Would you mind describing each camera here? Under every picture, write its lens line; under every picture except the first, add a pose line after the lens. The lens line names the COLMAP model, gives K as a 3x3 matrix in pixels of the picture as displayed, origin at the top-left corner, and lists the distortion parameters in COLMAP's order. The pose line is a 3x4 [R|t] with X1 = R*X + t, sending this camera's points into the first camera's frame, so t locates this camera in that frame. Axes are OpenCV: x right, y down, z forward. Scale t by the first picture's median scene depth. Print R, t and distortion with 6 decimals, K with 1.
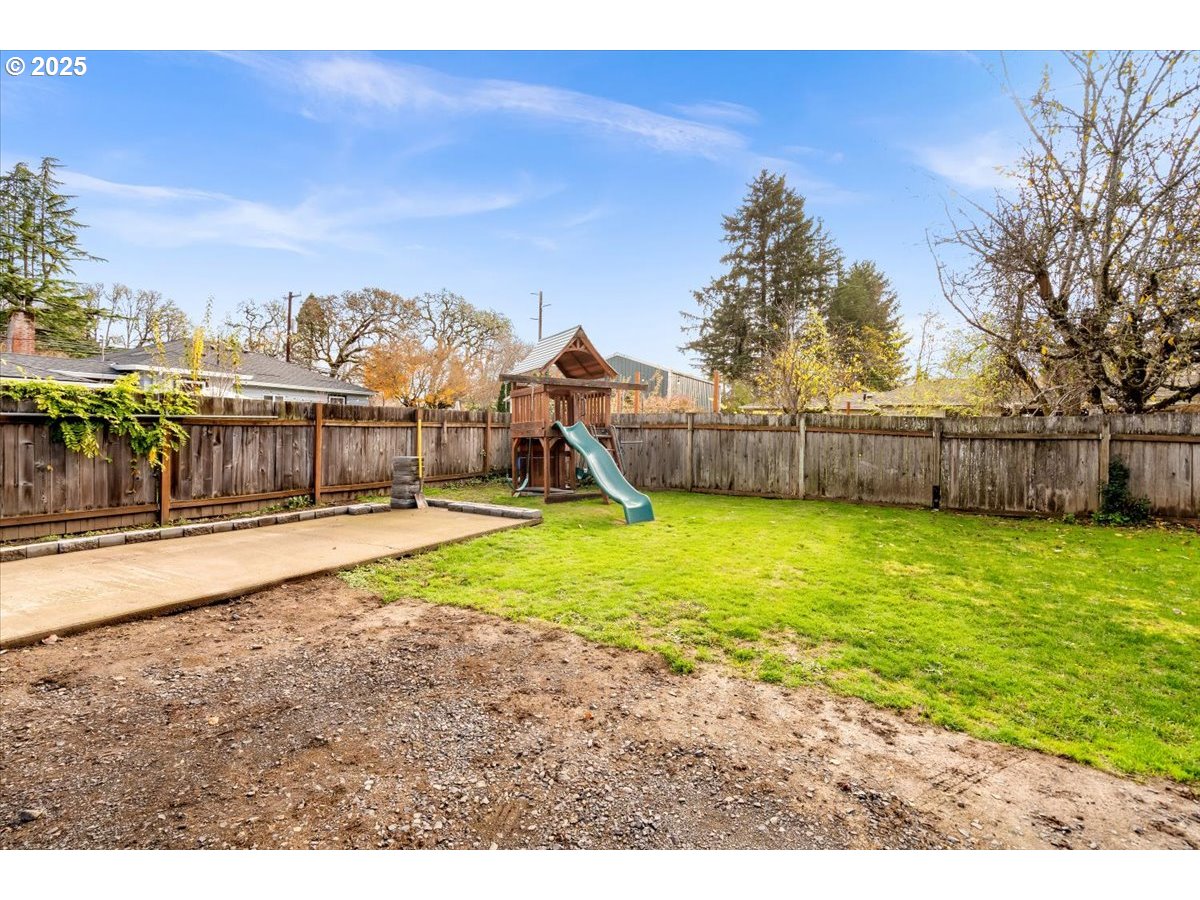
lens RADIAL K [[530.3, 0, 594.0], [0, 530.3, 442.6], [0, 0, 1]] dist [-0.001754, -0.000366]
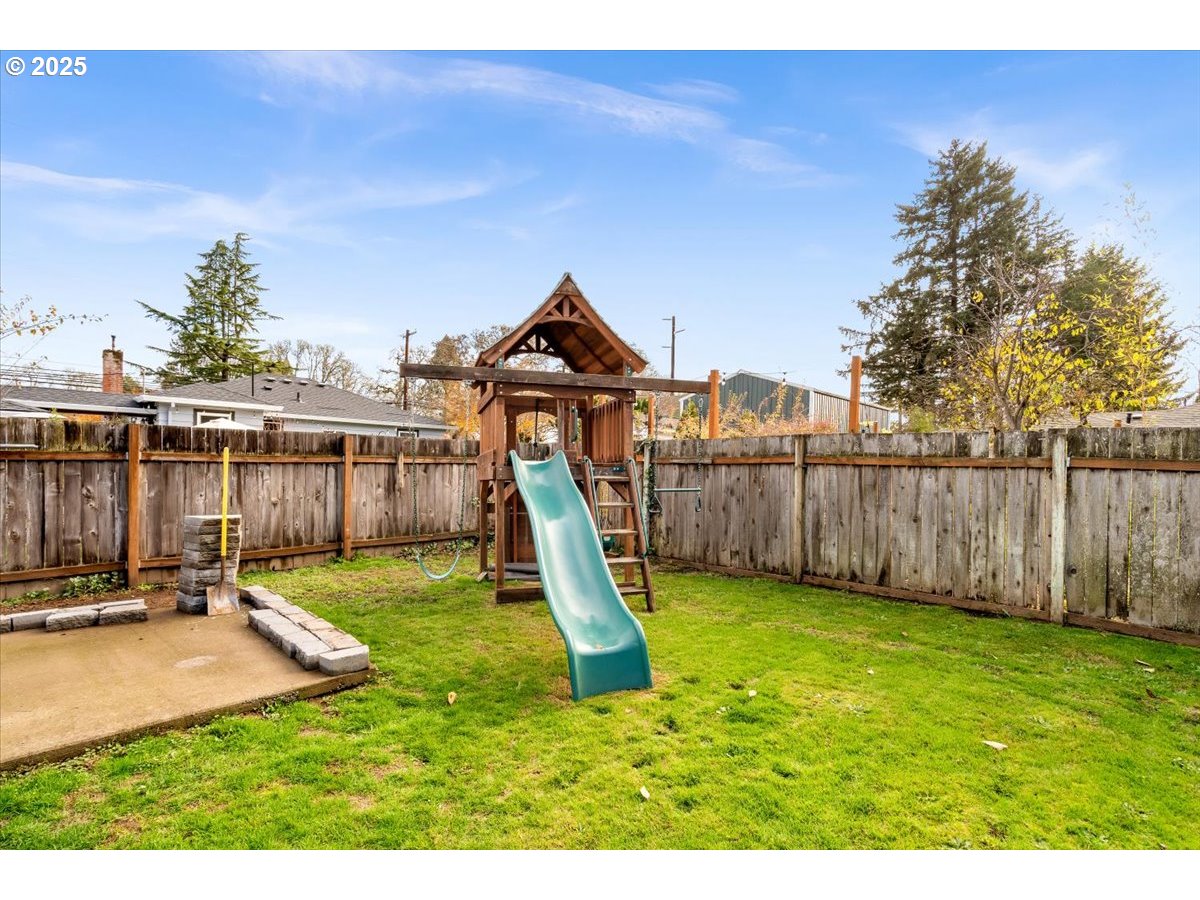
lens RADIAL K [[541.7, 0, 590.4], [0, 541.7, 477.2], [0, 0, 1]] dist [0.000265, -0.000018]
pose [[0.960737, 0.002269, -0.277452, 0.038235], [-0.004674, 0.999957, -0.008008, -0.002253], [0.277422, 0.008990, 0.960706, 0.122748]]
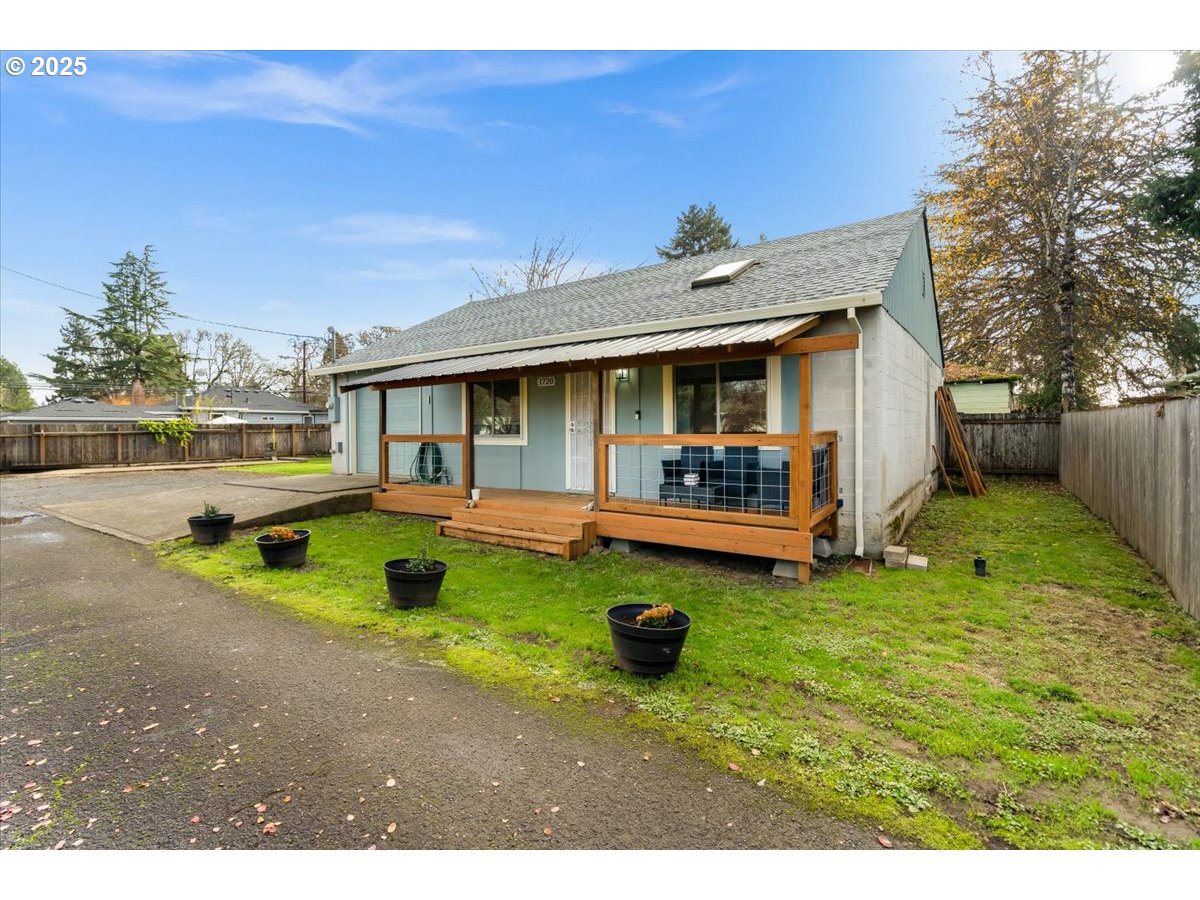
lens RADIAL K [[530.3, 0, 594.0], [0, 530.3, 442.6], [0, 0, 1]] dist [-0.001754, -0.000366]
pose [[0.993463, -0.034576, -0.108793, 0.348963], [0.034407, 0.999402, -0.003431, 0.020548], [0.108847, -0.000335, 0.994059, -0.335218]]
